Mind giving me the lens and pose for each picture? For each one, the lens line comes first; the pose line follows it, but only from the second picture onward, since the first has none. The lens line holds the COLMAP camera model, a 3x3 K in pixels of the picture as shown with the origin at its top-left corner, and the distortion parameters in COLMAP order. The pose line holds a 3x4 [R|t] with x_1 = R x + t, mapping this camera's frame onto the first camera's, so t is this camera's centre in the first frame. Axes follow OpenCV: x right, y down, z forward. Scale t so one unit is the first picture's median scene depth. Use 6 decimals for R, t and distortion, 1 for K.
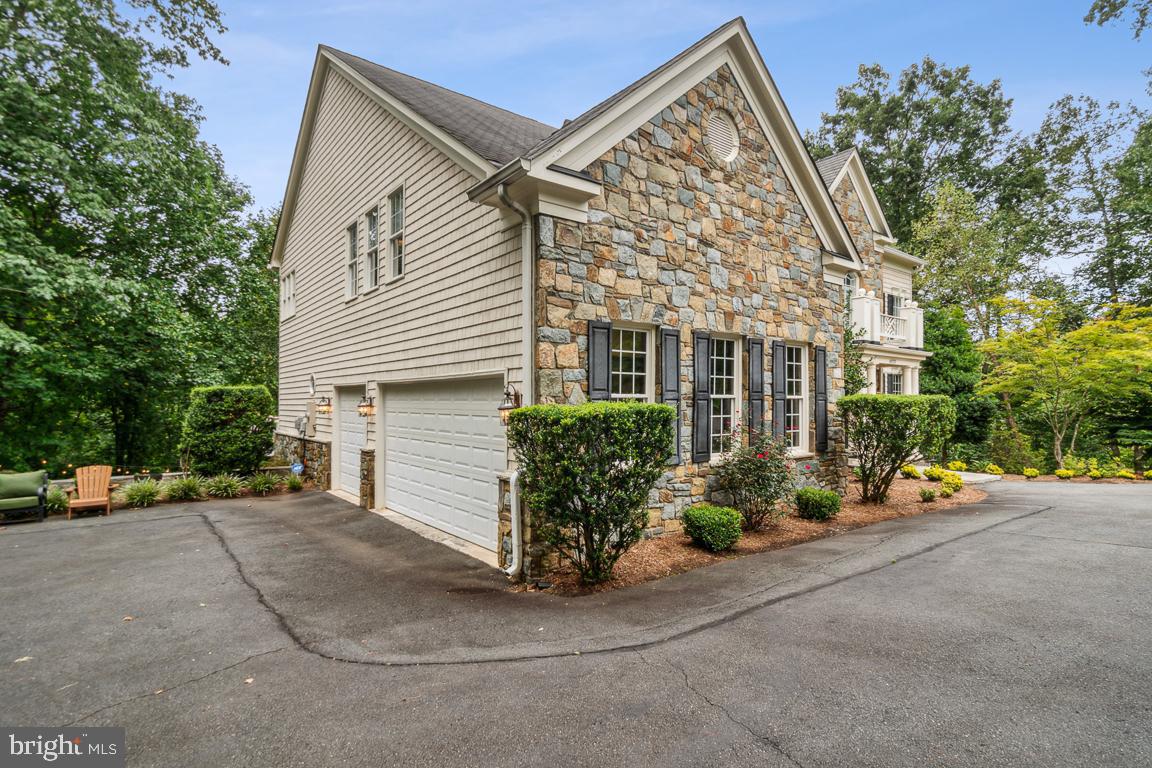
lens RADIAL K [[580.1, 0, 578.1], [0, 580.1, 392.6], [0, 0, 1]] dist [-0.003982, 0.002013]
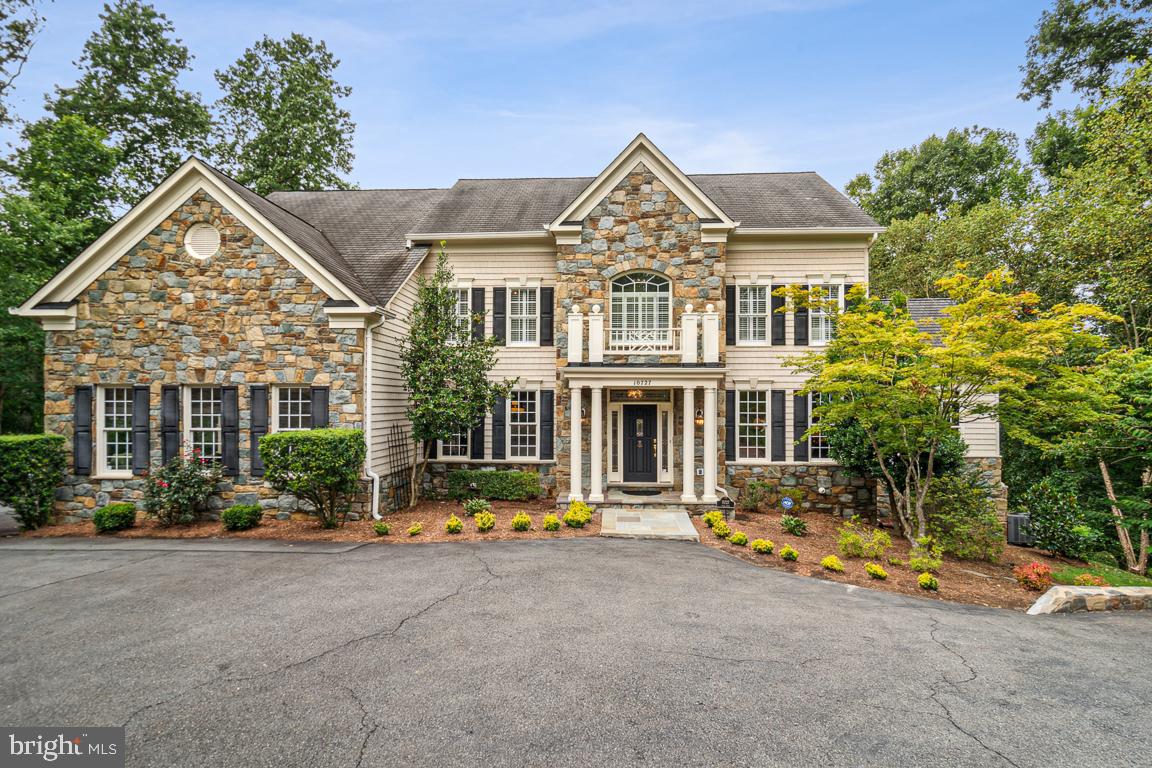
lens RADIAL K [[580.1, 0, 567.8], [0, 580.1, 430.1], [0, 0, 1]] dist [-0.003982, 0.002013]
pose [[0.759360, -0.002850, -0.650664, 1.889887], [0.005946, 0.999979, 0.002560, 0.009891], [0.650643, -0.005812, 0.759361, 0.540275]]
